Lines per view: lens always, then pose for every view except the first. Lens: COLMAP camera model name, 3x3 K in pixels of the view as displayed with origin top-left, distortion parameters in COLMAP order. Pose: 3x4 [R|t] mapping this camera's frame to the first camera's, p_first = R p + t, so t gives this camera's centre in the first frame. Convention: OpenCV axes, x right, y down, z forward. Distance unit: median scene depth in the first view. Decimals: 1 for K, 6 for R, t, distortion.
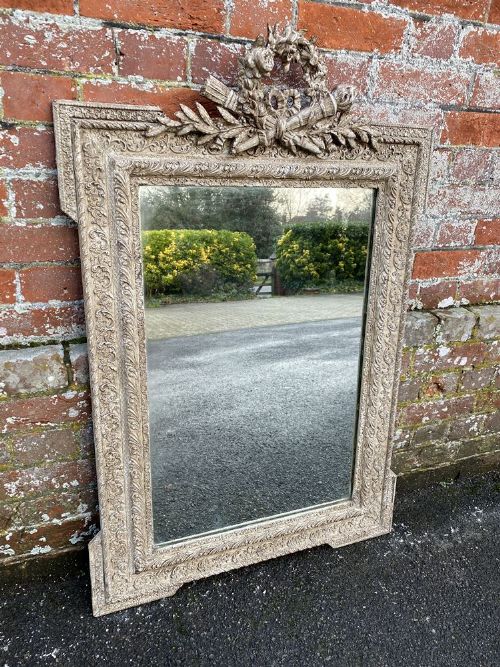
lens RADIAL K [[557.5, 0, 253.1], [0, 557.5, 323.6], [0, 0, 1]] dist [0.006806, -0.007794]
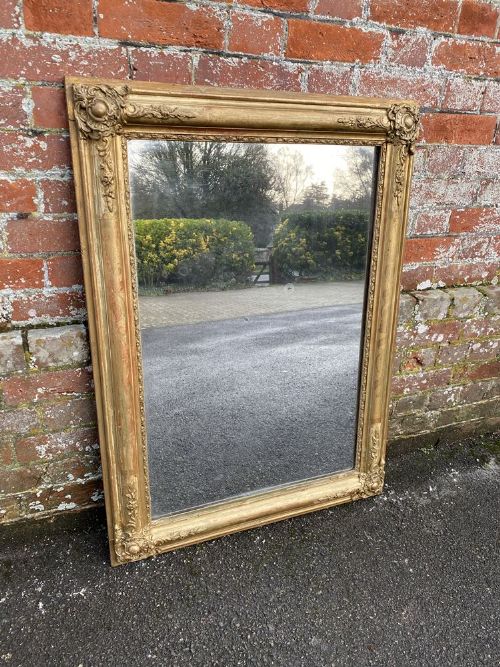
lens RADIAL K [[569.5, 0, 258.2], [0, 569.5, 334.4], [0, 0, 1]] dist [0.008038, -0.008895]
pose [[0.999793, -0.011690, 0.016634, -0.004997], [0.011076, 0.999272, 0.036496, 0.015851], [-0.017049, -0.036304, 0.999195, -0.136213]]
